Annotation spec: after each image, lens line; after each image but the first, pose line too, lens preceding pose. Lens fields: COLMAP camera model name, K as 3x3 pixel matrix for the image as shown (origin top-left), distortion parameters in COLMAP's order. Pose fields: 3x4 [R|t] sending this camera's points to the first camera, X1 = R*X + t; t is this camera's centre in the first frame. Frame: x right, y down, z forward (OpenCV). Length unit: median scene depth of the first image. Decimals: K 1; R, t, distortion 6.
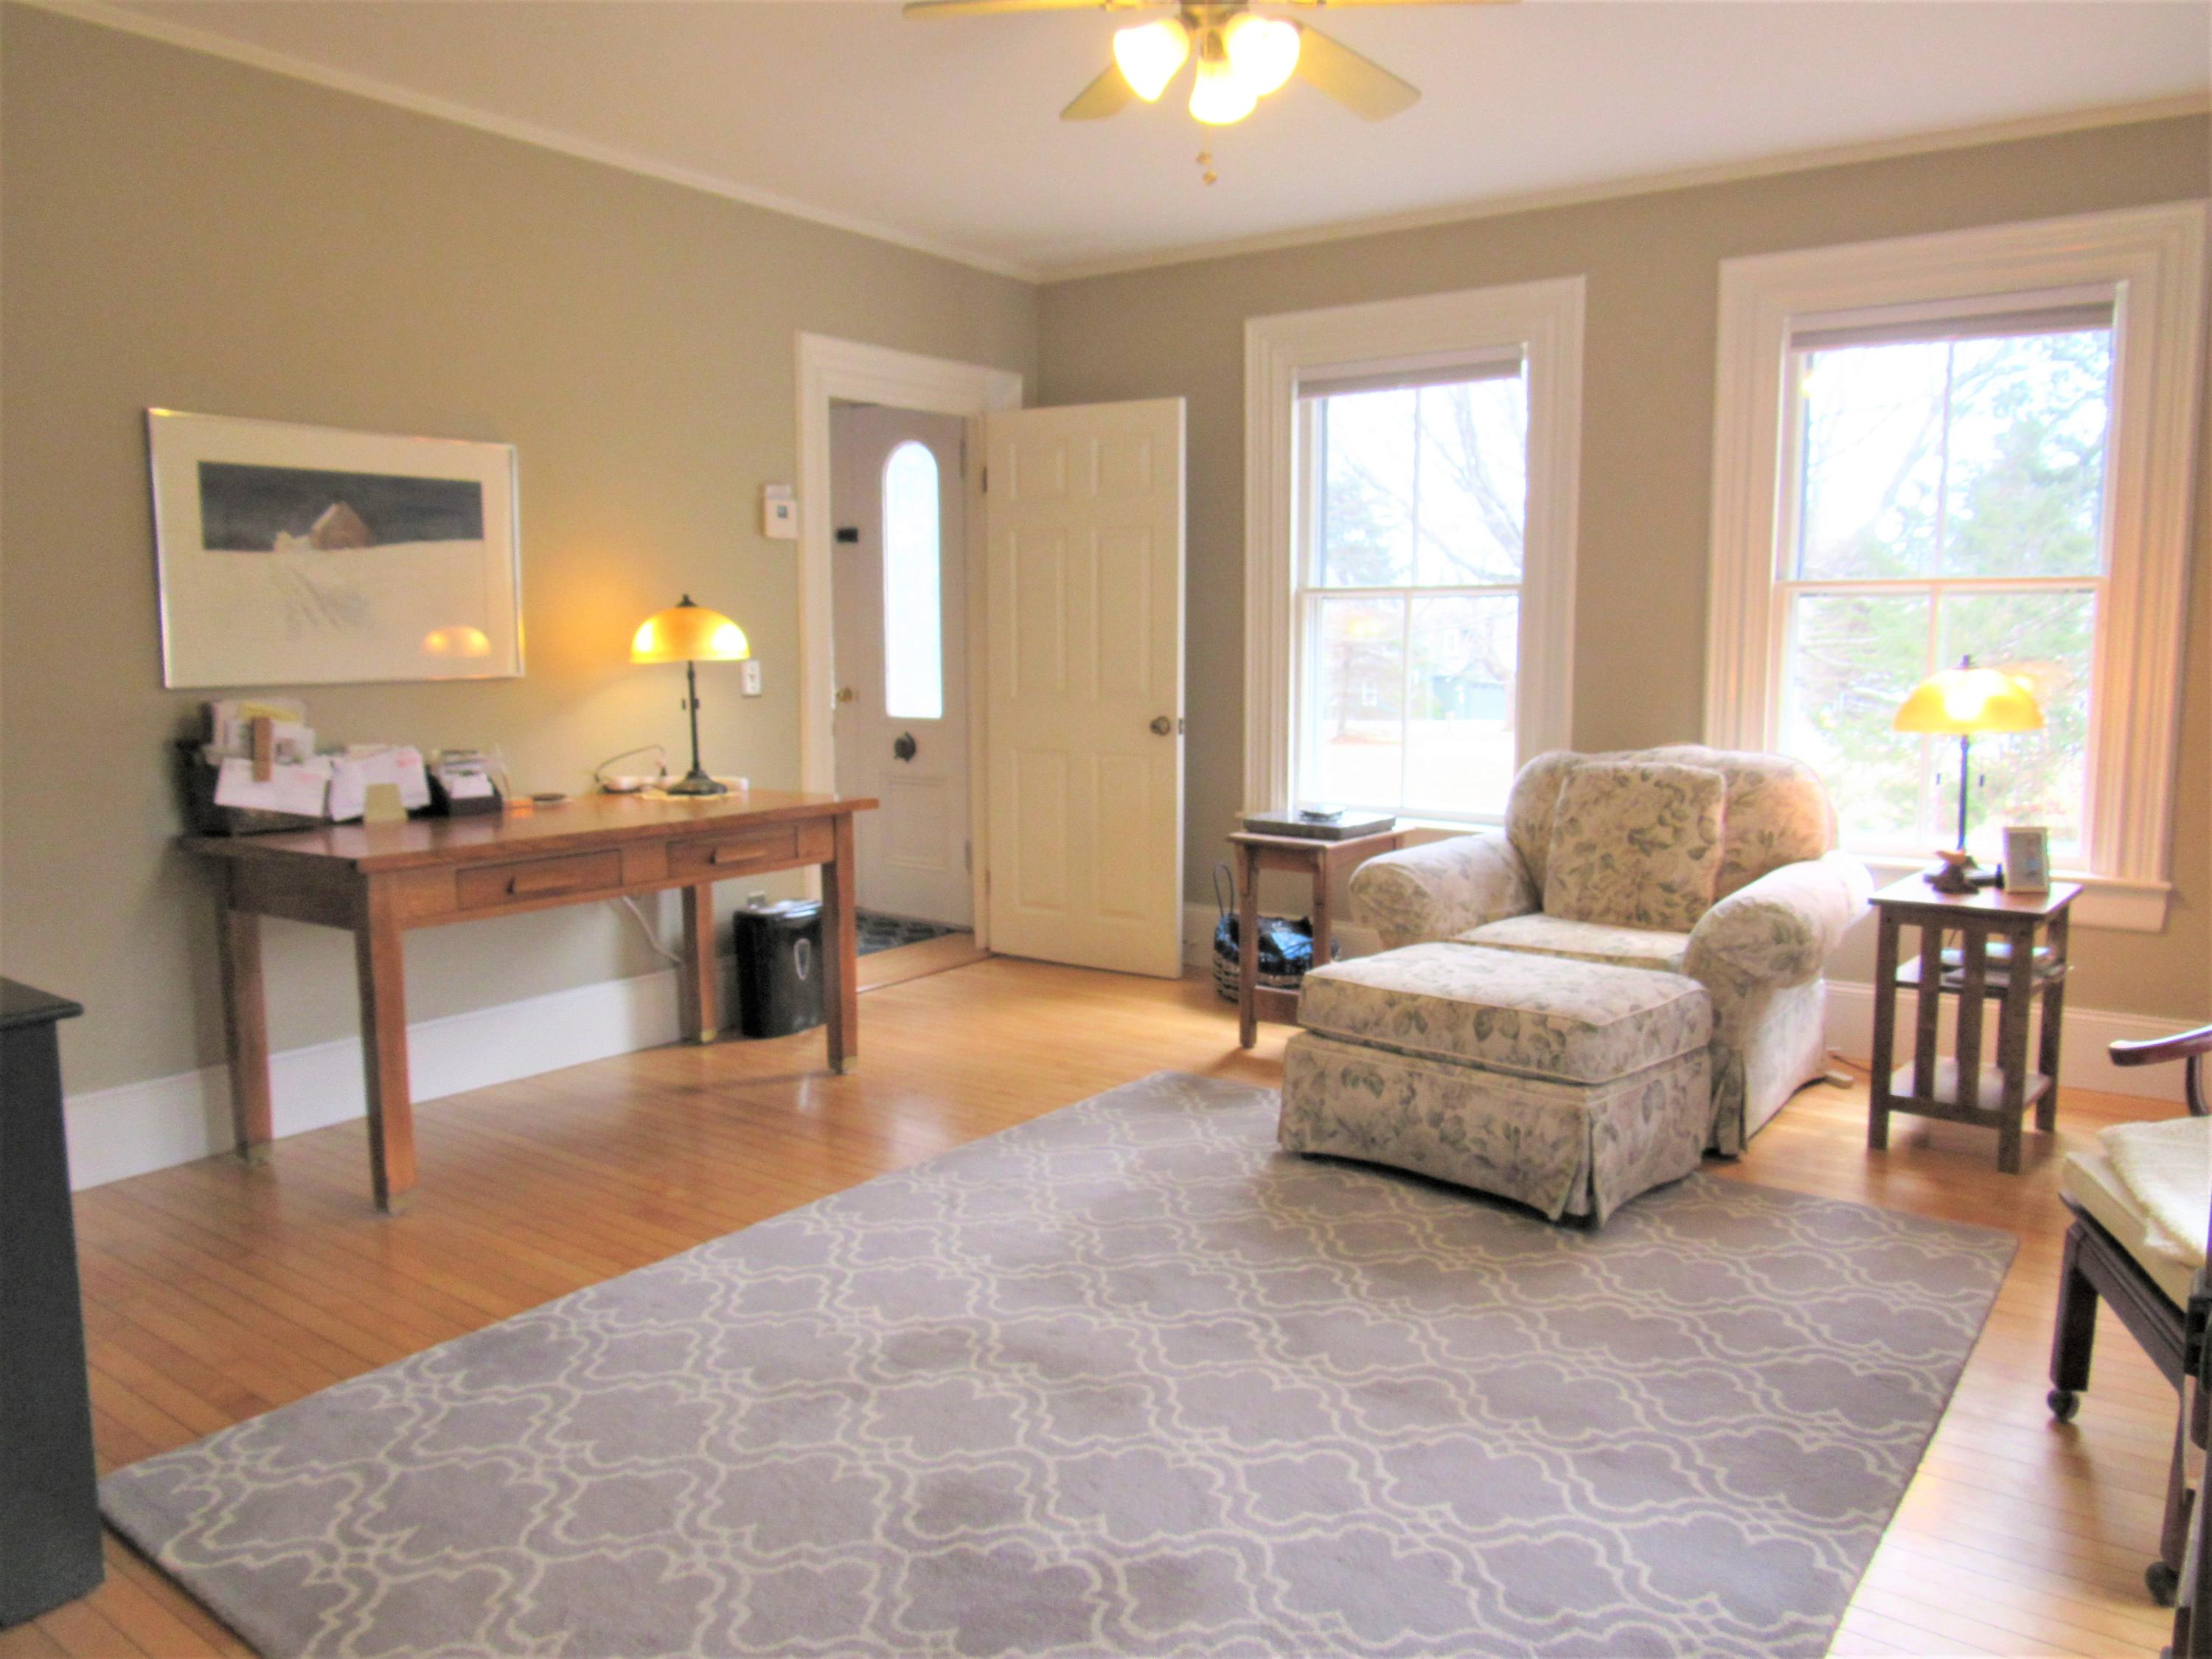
lens RADIAL K [[1590.0, 0, 1110.3], [0, 1590.0, 831.3], [0, 0, 1]] dist [-0.023580, -0.000177]
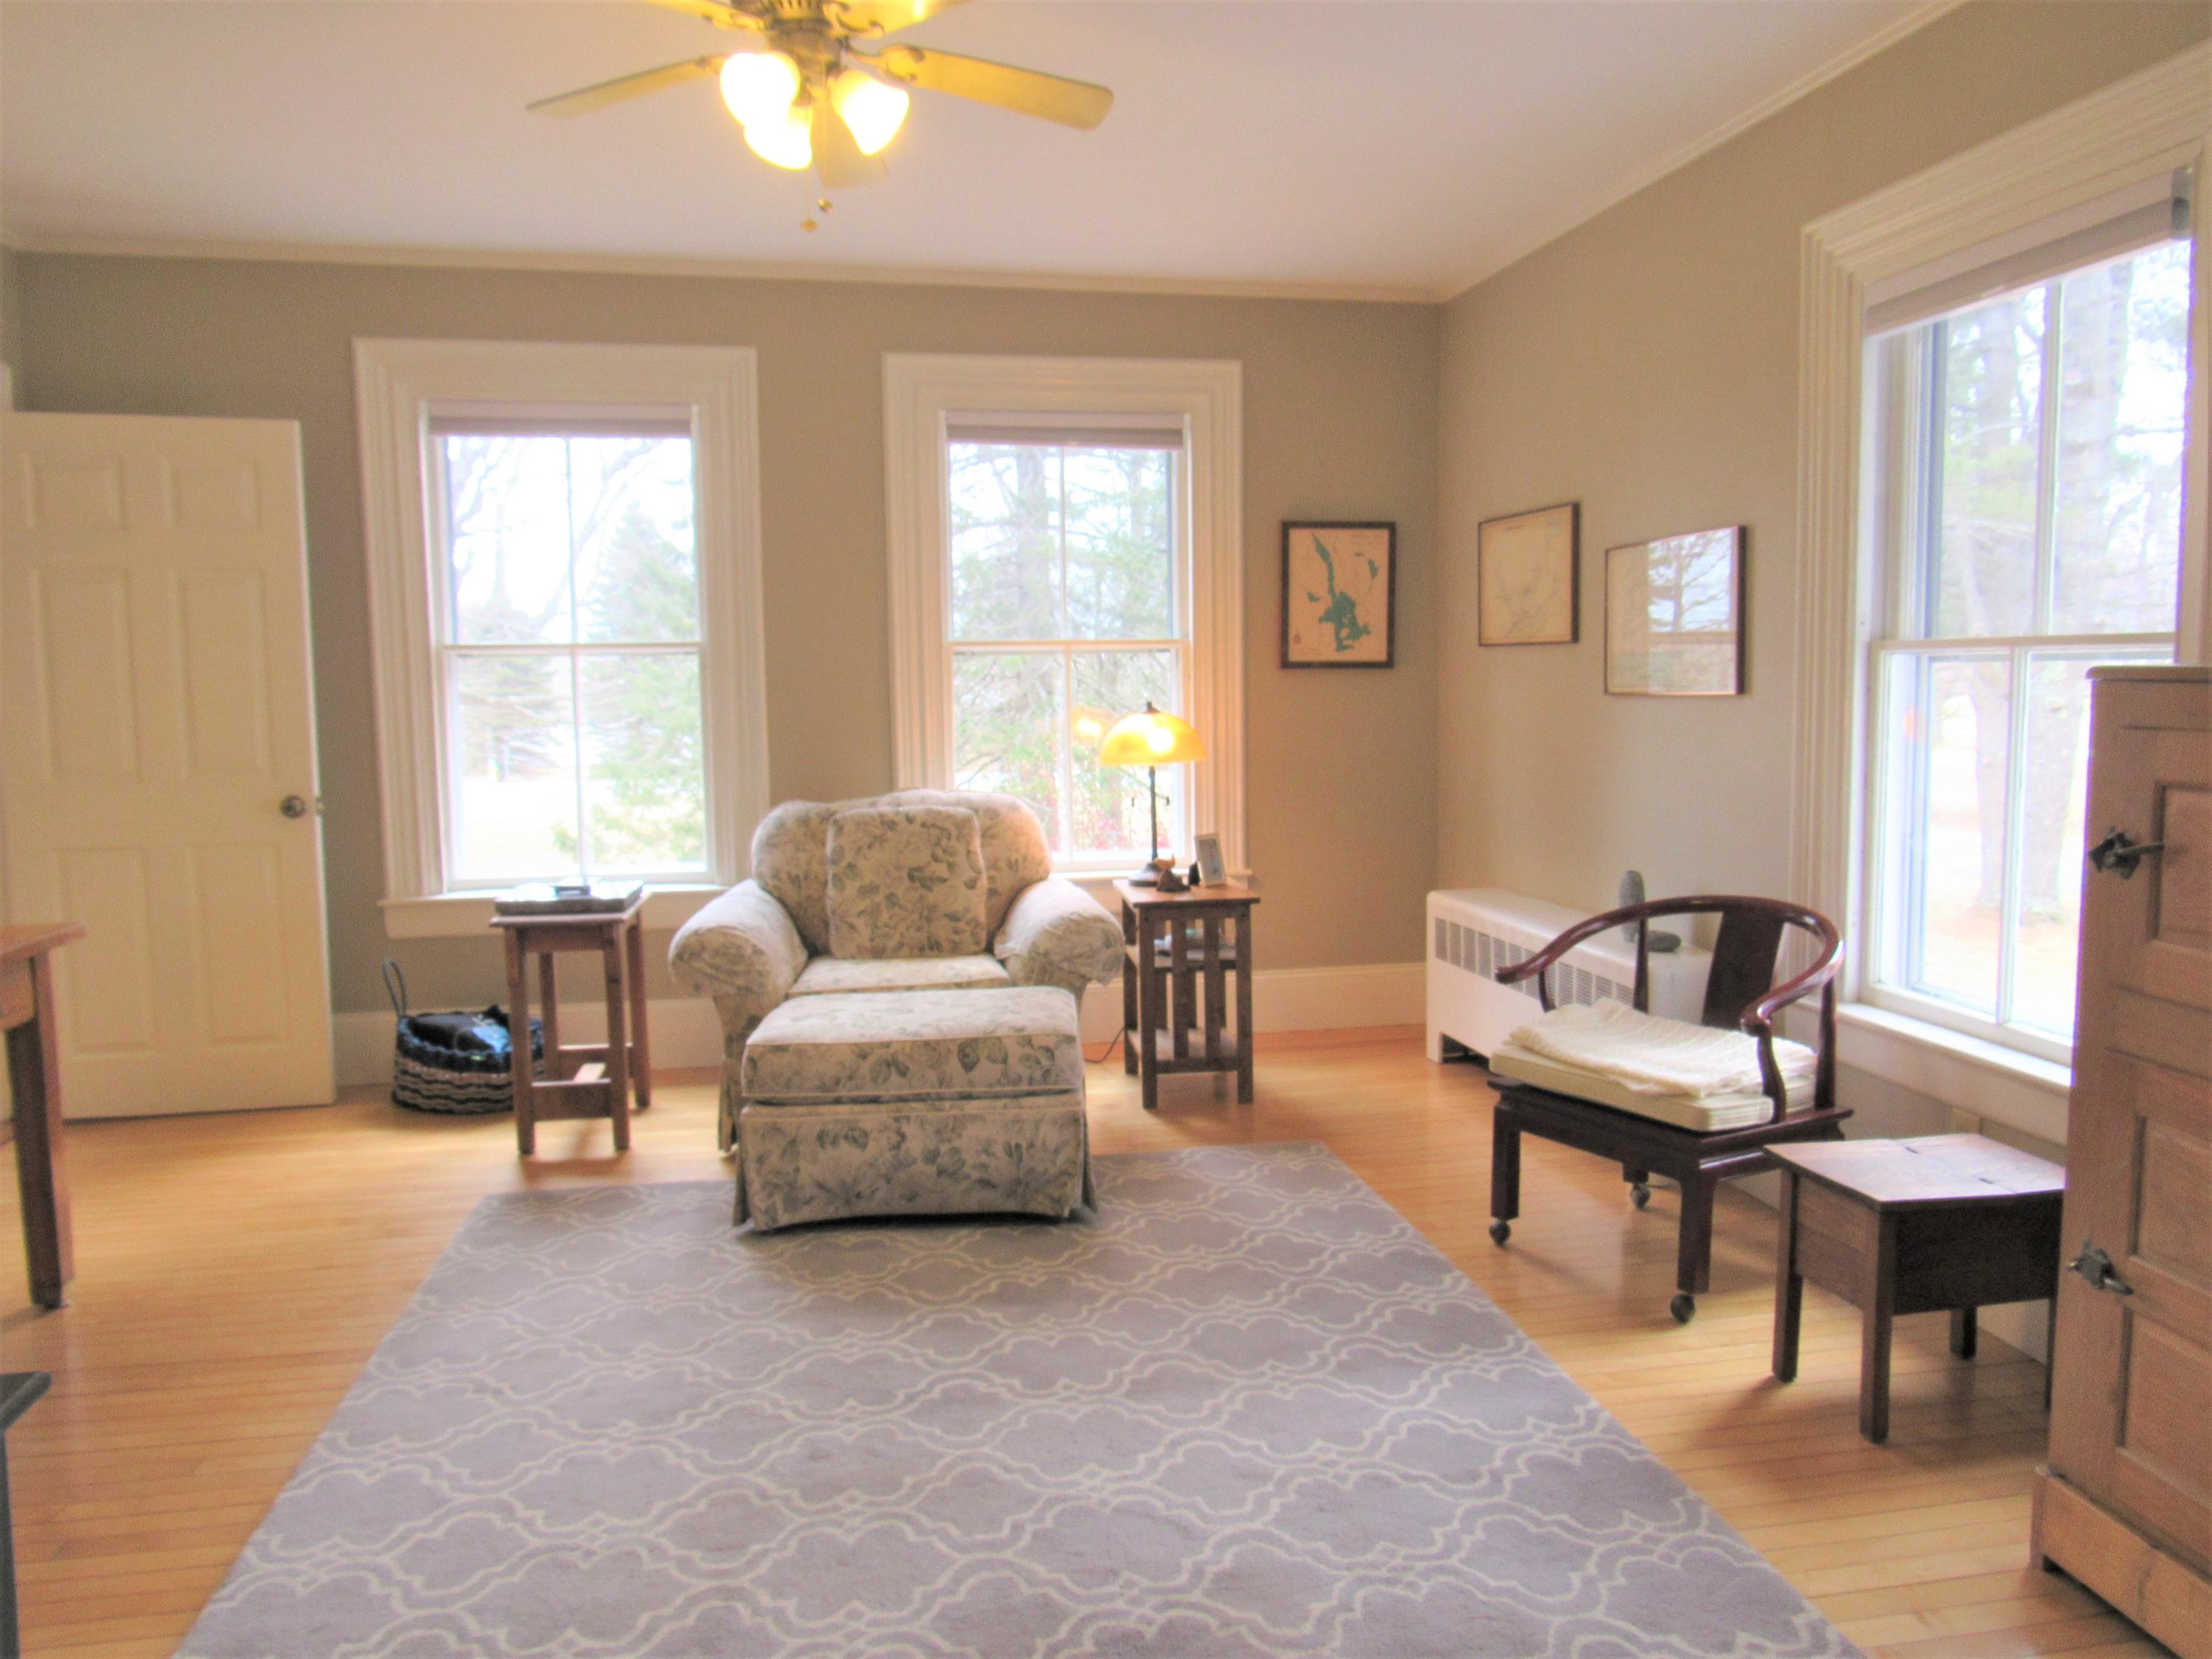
lens RADIAL K [[1590.0, 0, 1110.3], [0, 1590.0, 831.3], [0, 0, 1]] dist [-0.023580, -0.000177]
pose [[0.682515, -0.076032, 0.726906, -0.435765], [0.102032, 0.994747, 0.008246, -0.025494], [-0.723715, 0.068540, 0.686687, 0.180638]]
